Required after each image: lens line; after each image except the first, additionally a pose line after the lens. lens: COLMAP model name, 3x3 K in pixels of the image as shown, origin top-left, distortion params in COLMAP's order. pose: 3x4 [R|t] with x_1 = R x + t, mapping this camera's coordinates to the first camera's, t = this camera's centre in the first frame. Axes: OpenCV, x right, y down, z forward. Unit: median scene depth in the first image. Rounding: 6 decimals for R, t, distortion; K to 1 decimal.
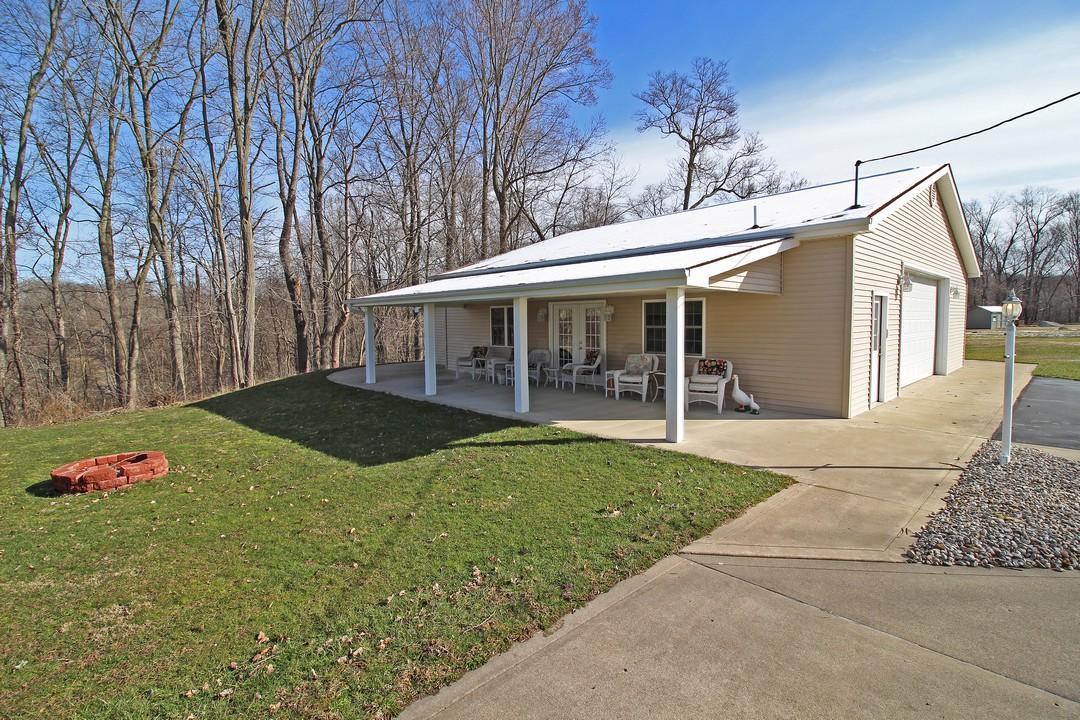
lens RADIAL K [[497.4, 0, 545.1], [0, 497.4, 354.1], [0, 0, 1]] dist [0.001284, -0.011525]
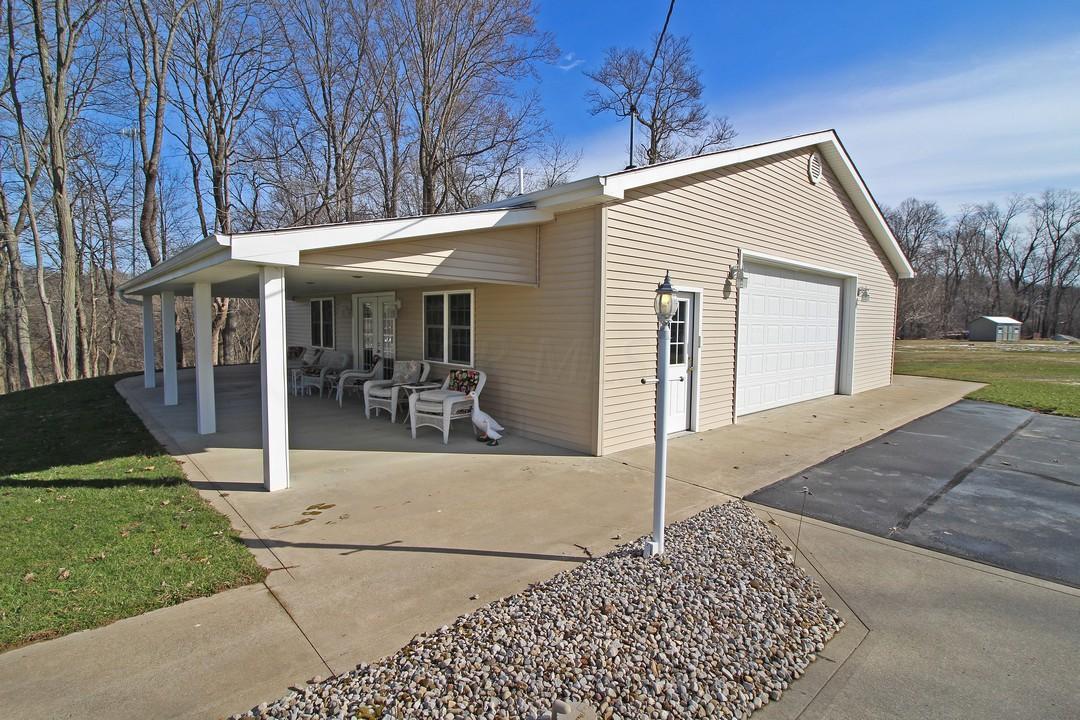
lens RADIAL K [[521.4, 0, 540.0], [0, 521.4, 360.0], [0, 0, 1]] dist [0.000191, -0.008920]
pose [[0.999691, 0.023646, -0.007706, 0.324745], [-0.023605, 0.999707, 0.005381, -0.008357], [0.007830, -0.005197, 0.999956, 0.143828]]
